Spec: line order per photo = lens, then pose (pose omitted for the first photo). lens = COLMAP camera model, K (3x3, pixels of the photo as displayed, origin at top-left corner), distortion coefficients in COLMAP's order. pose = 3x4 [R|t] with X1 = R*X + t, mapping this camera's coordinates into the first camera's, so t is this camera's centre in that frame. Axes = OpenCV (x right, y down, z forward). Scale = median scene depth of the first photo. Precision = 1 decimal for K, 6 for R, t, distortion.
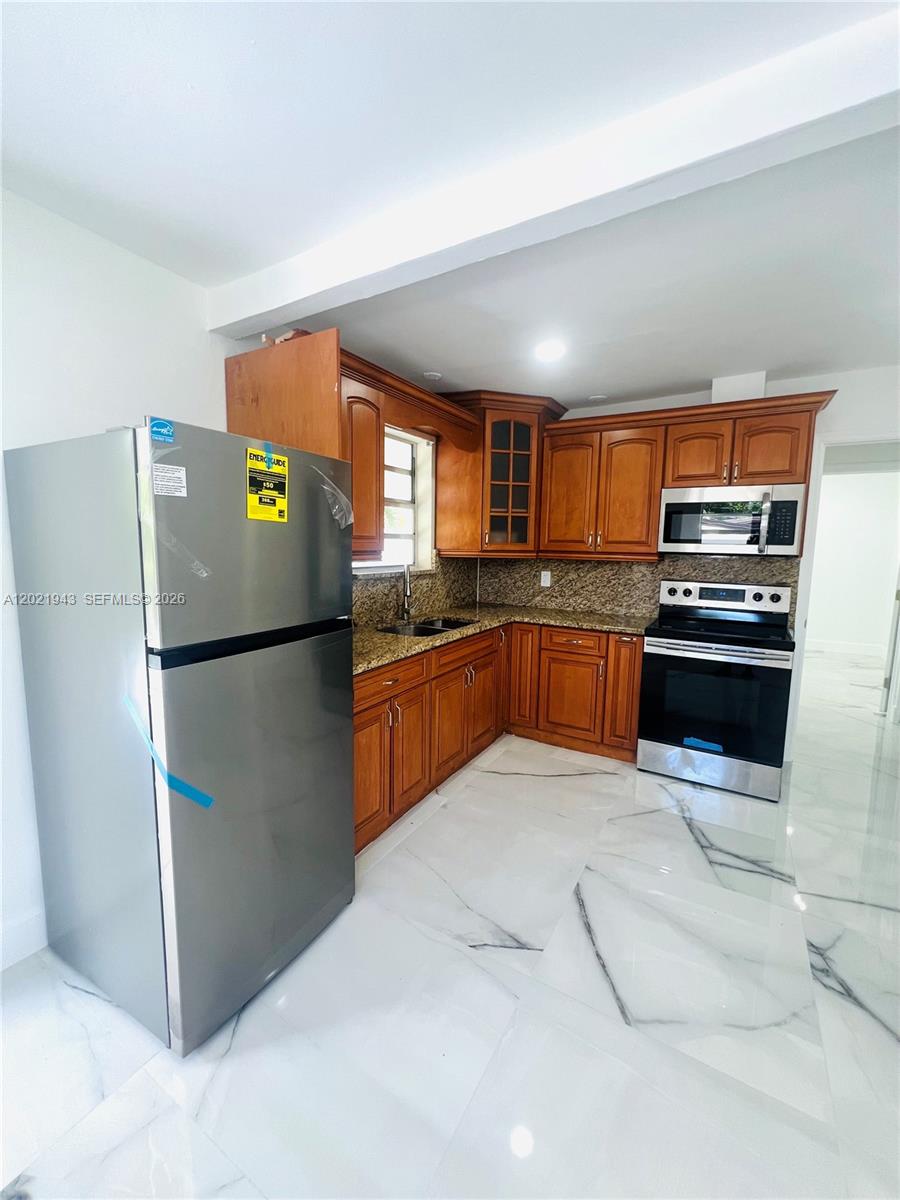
lens RADIAL K [[480.2, 0, 455.0], [0, 480.2, 597.3], [0, 0, 1]] dist [-0.004075, 0.000365]
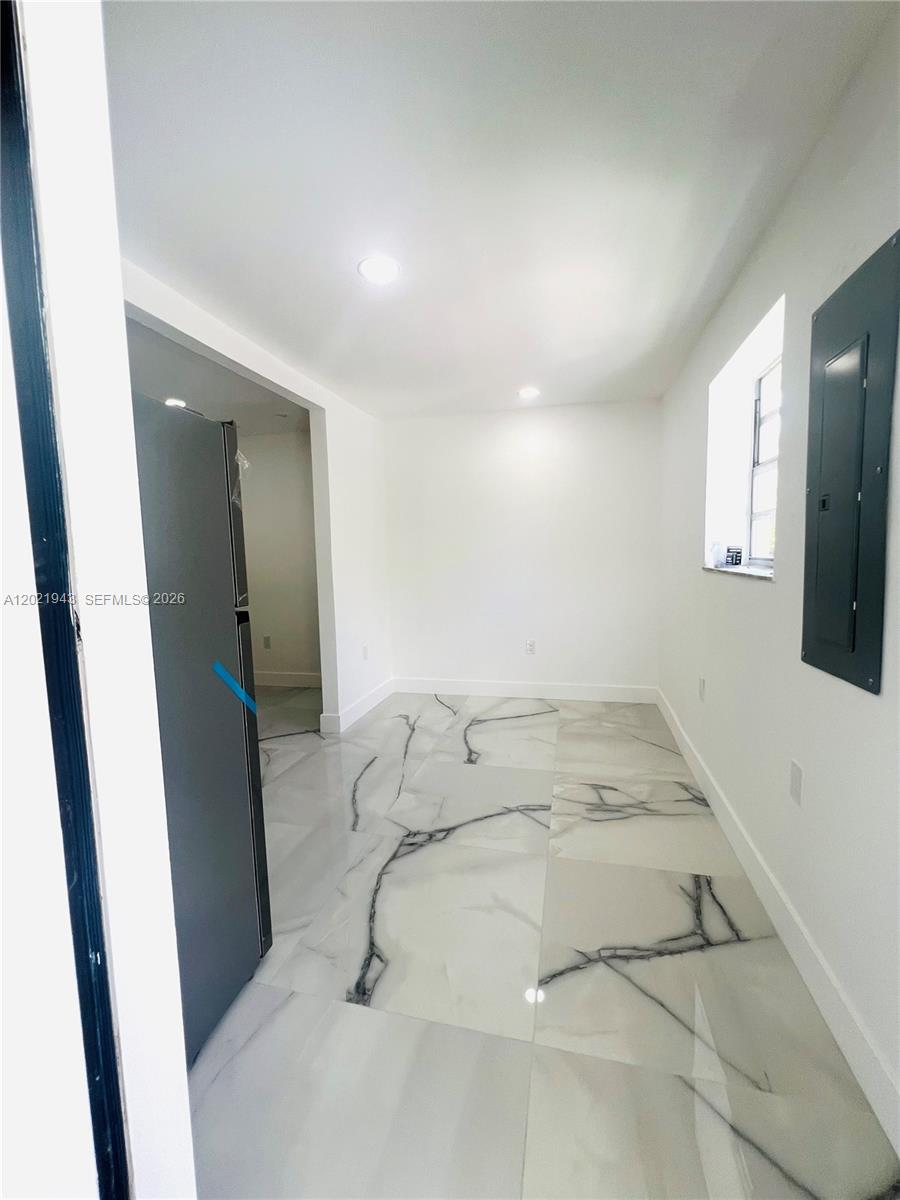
lens RADIAL K [[479.8, 0, 458.2], [0, 479.8, 595.2], [0, 0, 1]] dist [-0.002906, 0.000218]
pose [[-0.297593, -0.092170, 0.950233, -0.839776], [0.130234, 0.982105, 0.136048, -0.007464], [-0.945768, 0.164239, -0.280264, 0.350519]]
